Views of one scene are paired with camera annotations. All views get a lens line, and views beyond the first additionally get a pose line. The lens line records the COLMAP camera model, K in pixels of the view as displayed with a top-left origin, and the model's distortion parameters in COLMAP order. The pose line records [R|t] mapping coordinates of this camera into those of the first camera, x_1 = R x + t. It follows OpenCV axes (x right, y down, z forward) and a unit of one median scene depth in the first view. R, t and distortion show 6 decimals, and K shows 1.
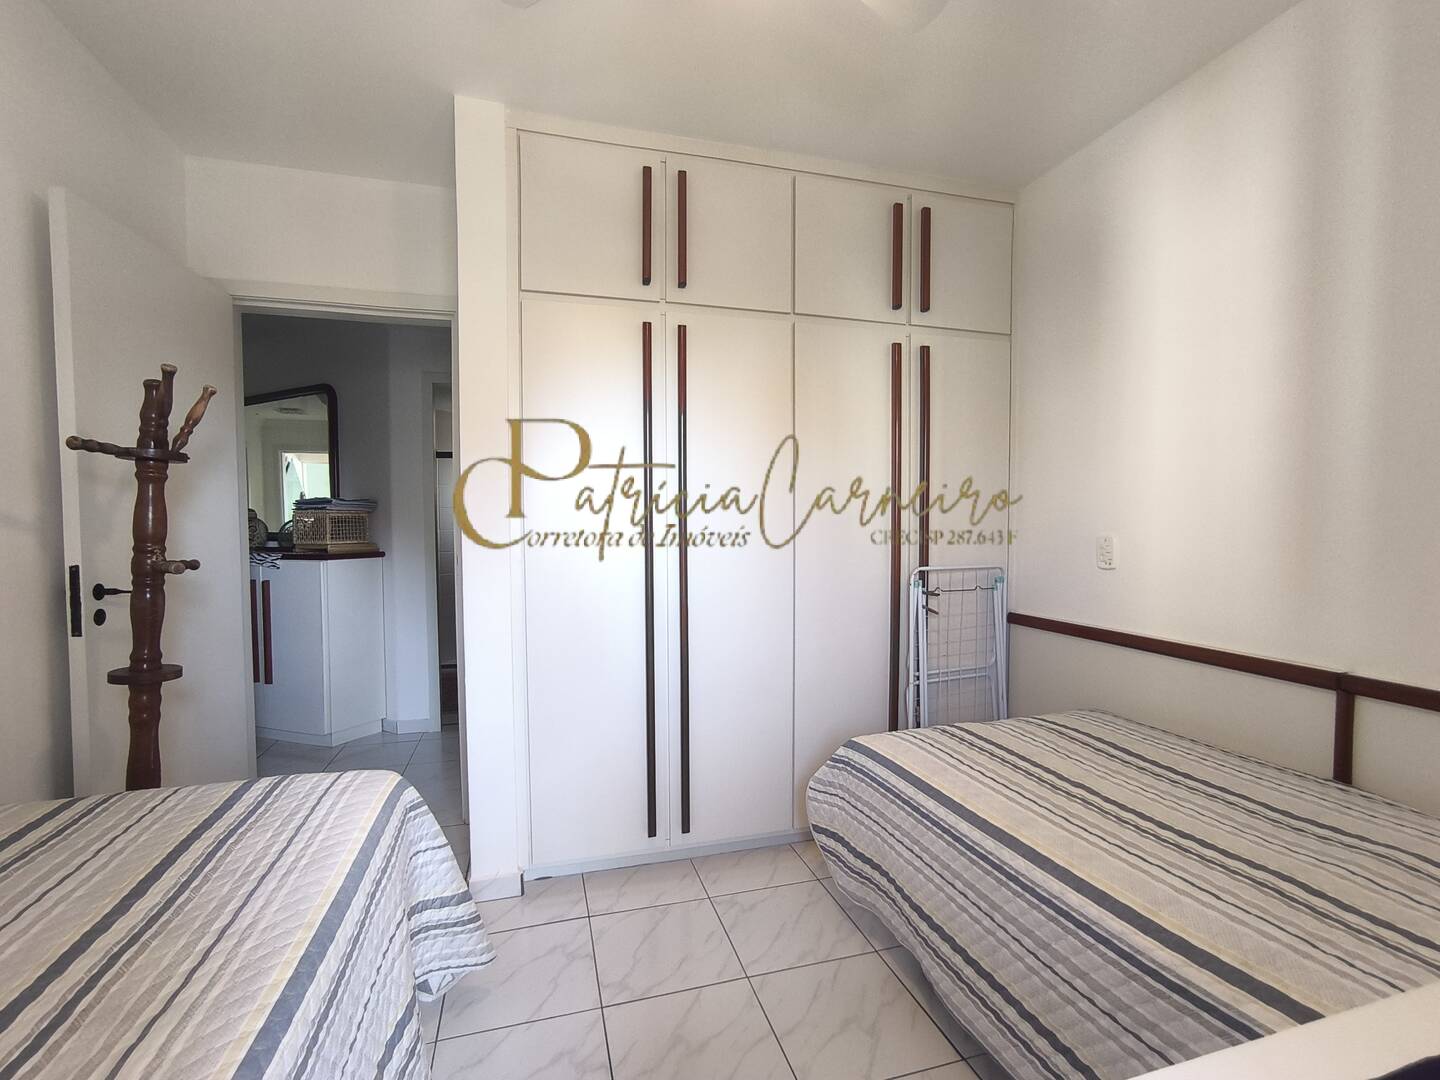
lens RADIAL K [[658.6, 0, 714.9], [0, 658.6, 551.5], [0, 0, 1]] dist [-0.065124, 0.048078]
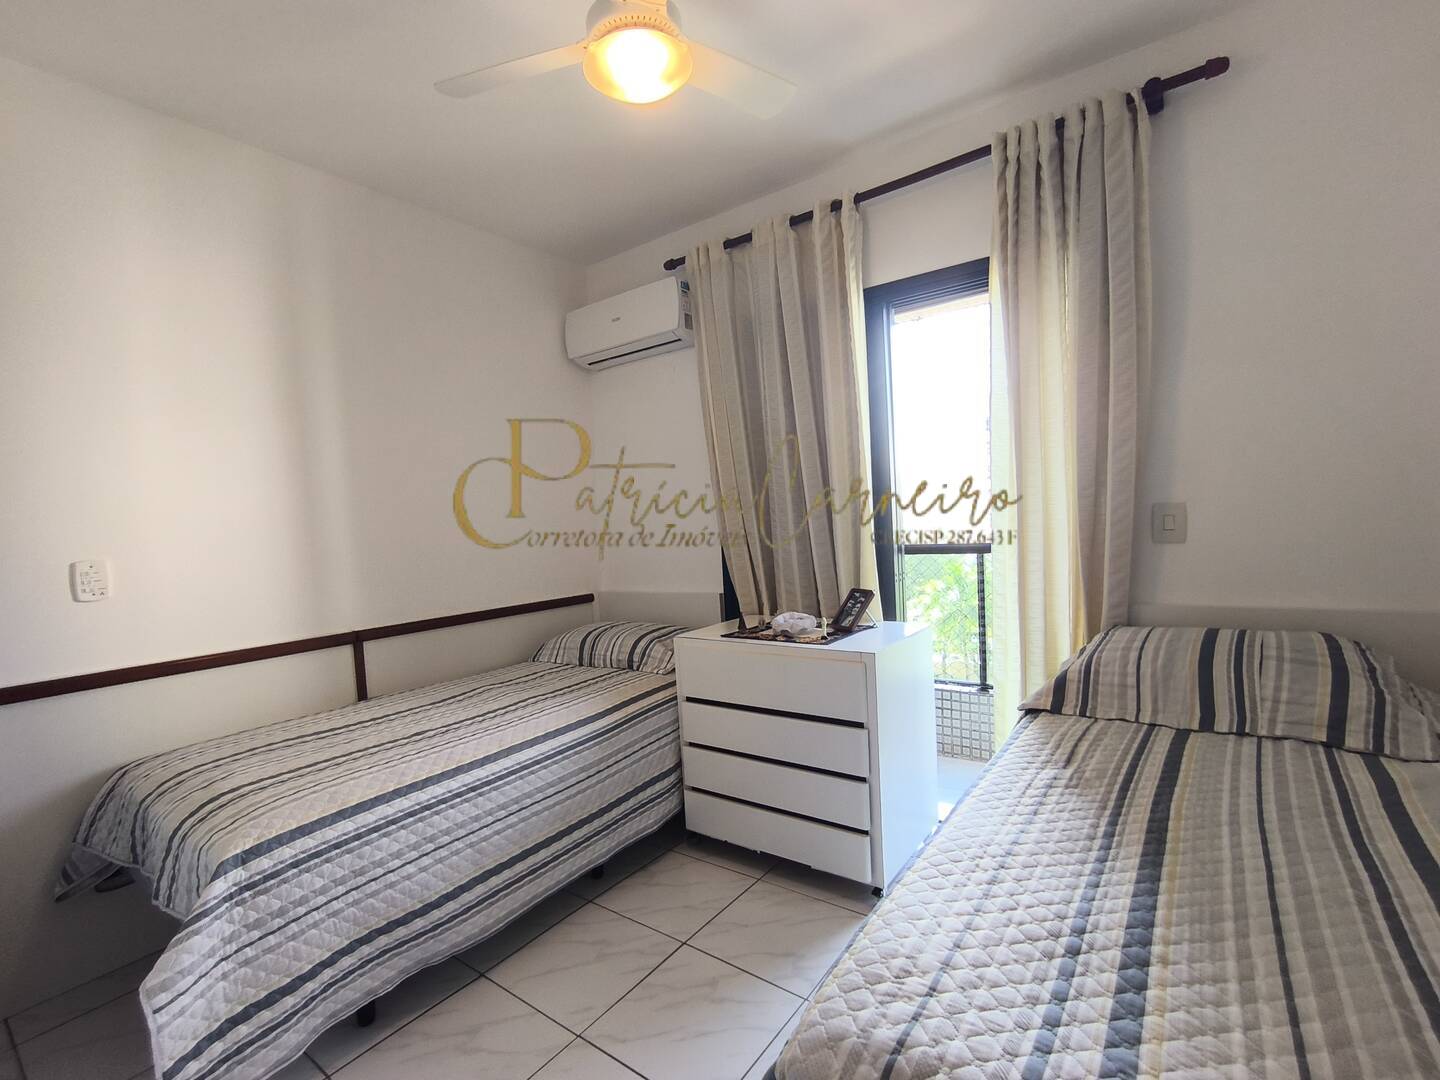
lens RADIAL K [[658.6, 0, 714.9], [0, 658.6, 551.5], [0, 0, 1]] dist [-0.065124, 0.048078]
pose [[-0.604781, -0.002604, 0.796388, -0.779459], [0.091147, 0.993197, 0.072465, -0.033866], [-0.791159, 0.116414, -0.600429, 1.217618]]
